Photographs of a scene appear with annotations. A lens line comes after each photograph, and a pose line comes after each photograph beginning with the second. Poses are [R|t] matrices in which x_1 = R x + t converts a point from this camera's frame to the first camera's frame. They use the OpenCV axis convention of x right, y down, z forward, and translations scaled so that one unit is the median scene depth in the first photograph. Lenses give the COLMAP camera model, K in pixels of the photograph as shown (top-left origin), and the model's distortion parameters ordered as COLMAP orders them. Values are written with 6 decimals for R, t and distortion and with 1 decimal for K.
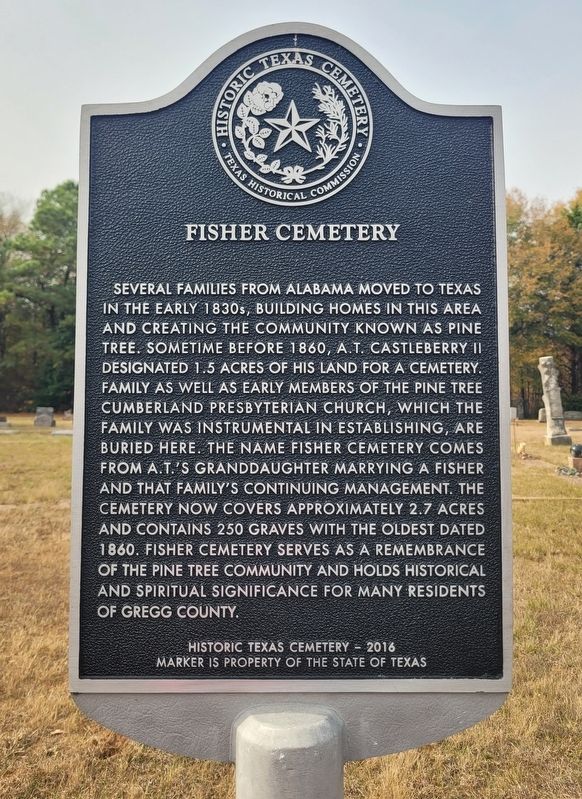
lens RADIAL K [[629.5, 0, 291.4], [0, 629.5, 401.7], [0, 0, 1]] dist [0.006398, 0.001403]
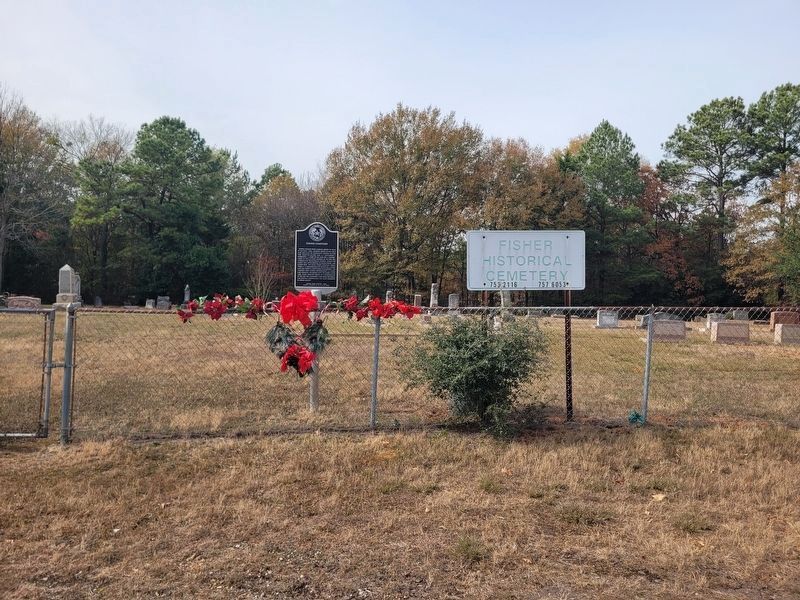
lens RADIAL K [[609.8, 0, 401.3], [0, 609.8, 297.0], [0, 0, 1]] dist [0.043458, 0.005286]
pose [[0.996661, 0.017056, 0.079848, 0.016211], [-0.015127, 0.999580, -0.024708, 0.022874], [-0.080236, 0.023418, 0.996501, -0.246960]]
